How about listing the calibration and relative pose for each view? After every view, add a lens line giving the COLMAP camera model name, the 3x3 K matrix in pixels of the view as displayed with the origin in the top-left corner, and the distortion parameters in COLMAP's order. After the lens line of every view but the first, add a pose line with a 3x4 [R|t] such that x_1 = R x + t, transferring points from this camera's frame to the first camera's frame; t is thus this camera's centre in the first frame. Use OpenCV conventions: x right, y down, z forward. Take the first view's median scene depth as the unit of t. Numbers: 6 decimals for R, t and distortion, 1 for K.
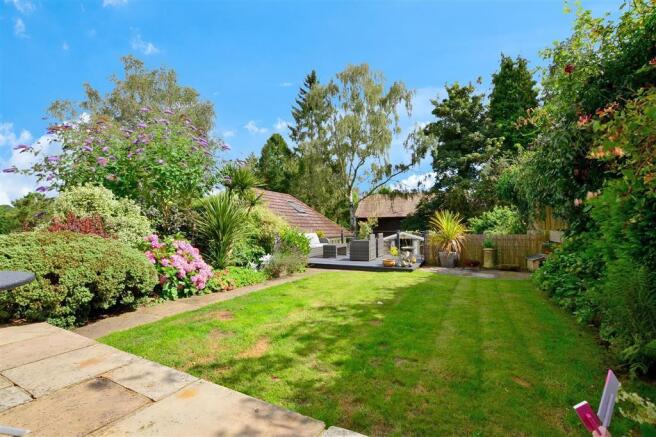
lens RADIAL K [[289.2, 0, 328.0], [0, 289.2, 218.5], [0, 0, 1]] dist [-0.031684, 0.000476]
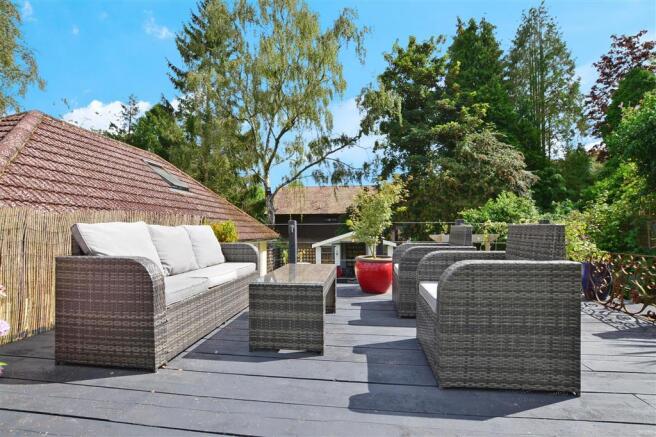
lens RADIAL K [[289.2, 0, 328.0], [0, 289.2, 218.5], [0, 0, 1]] dist [-0.031684, 0.000476]
pose [[0.941887, 0.020302, 0.335317, -0.014453], [-0.017433, 0.999781, -0.011566, 0.023074], [-0.335478, 0.005048, 0.942034, 0.359369]]
